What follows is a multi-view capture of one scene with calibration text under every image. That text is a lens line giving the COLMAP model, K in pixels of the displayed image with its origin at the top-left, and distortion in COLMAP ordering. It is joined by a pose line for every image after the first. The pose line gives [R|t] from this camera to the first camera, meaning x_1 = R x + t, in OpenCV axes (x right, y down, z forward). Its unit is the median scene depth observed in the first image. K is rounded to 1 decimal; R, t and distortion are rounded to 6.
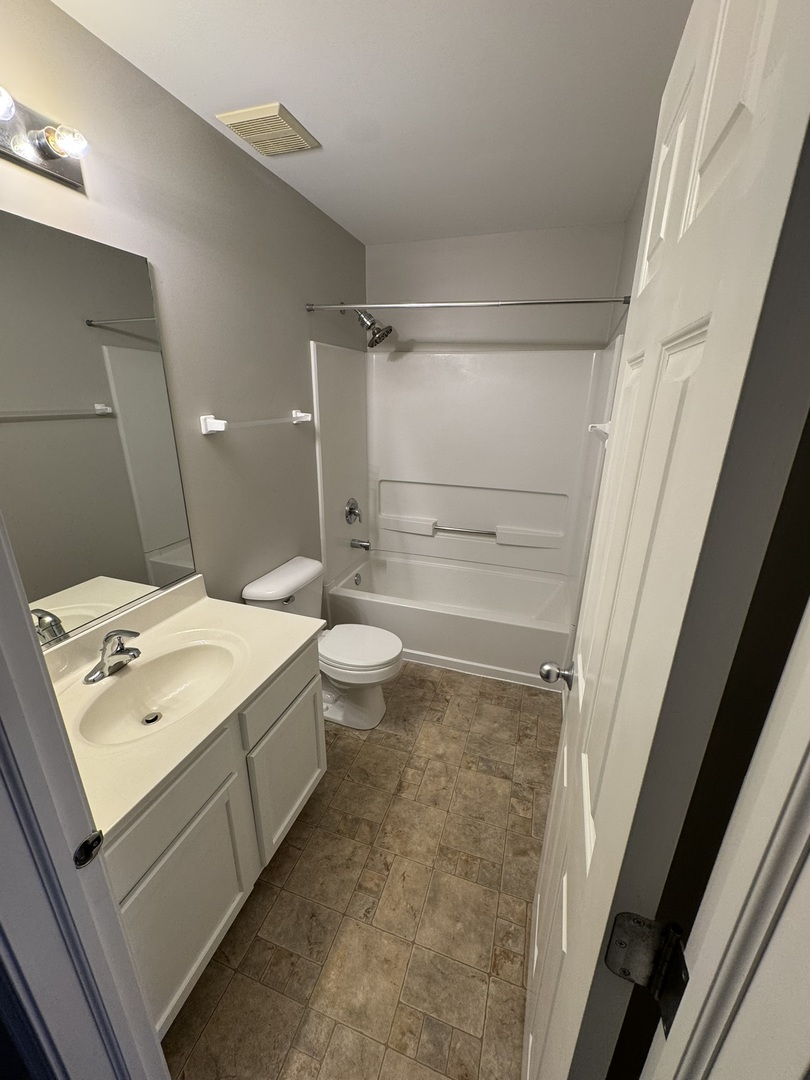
lens RADIAL K [[429.0, 0, 406.9], [0, 429.0, 537.8], [0, 0, 1]] dist [-0.004014, 0.001234]
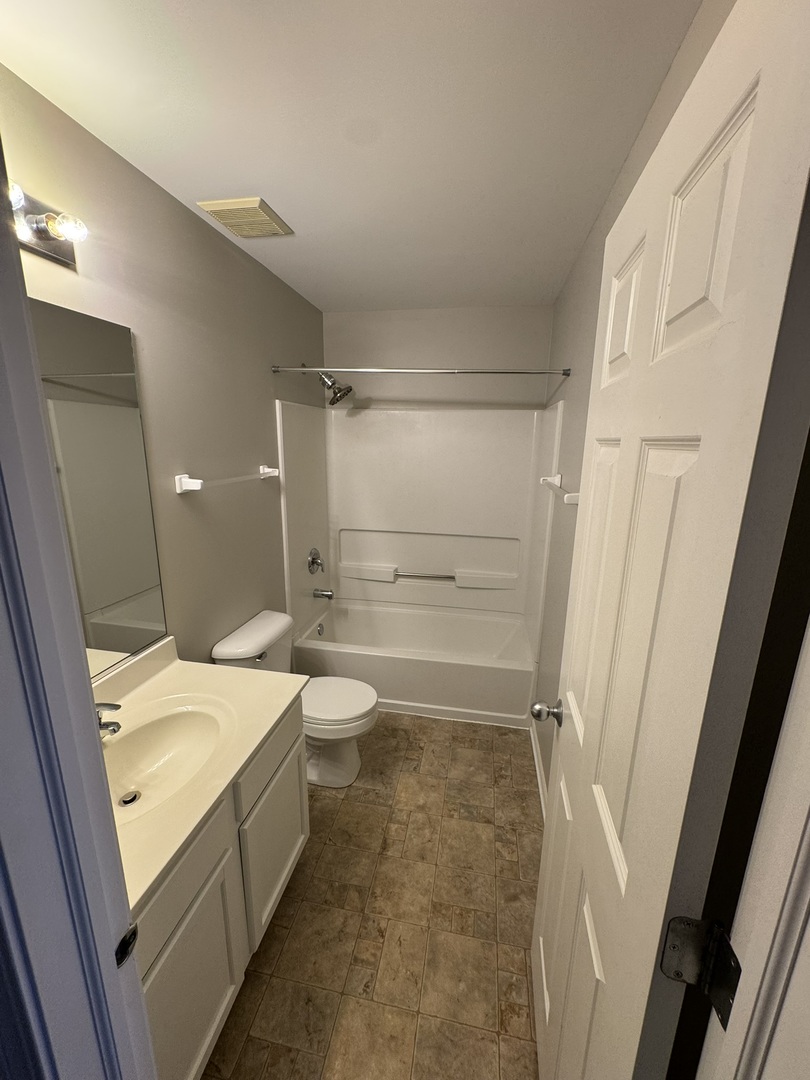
lens RADIAL K [[429.0, 0, 406.4], [0, 429.0, 537.8], [0, 0, 1]] dist [-0.004014, 0.001234]
pose [[0.990377, -0.030614, 0.134967, -0.089124], [0.043607, 0.994580, -0.094391, -0.022868], [-0.131346, 0.099368, 0.986344, -0.043851]]
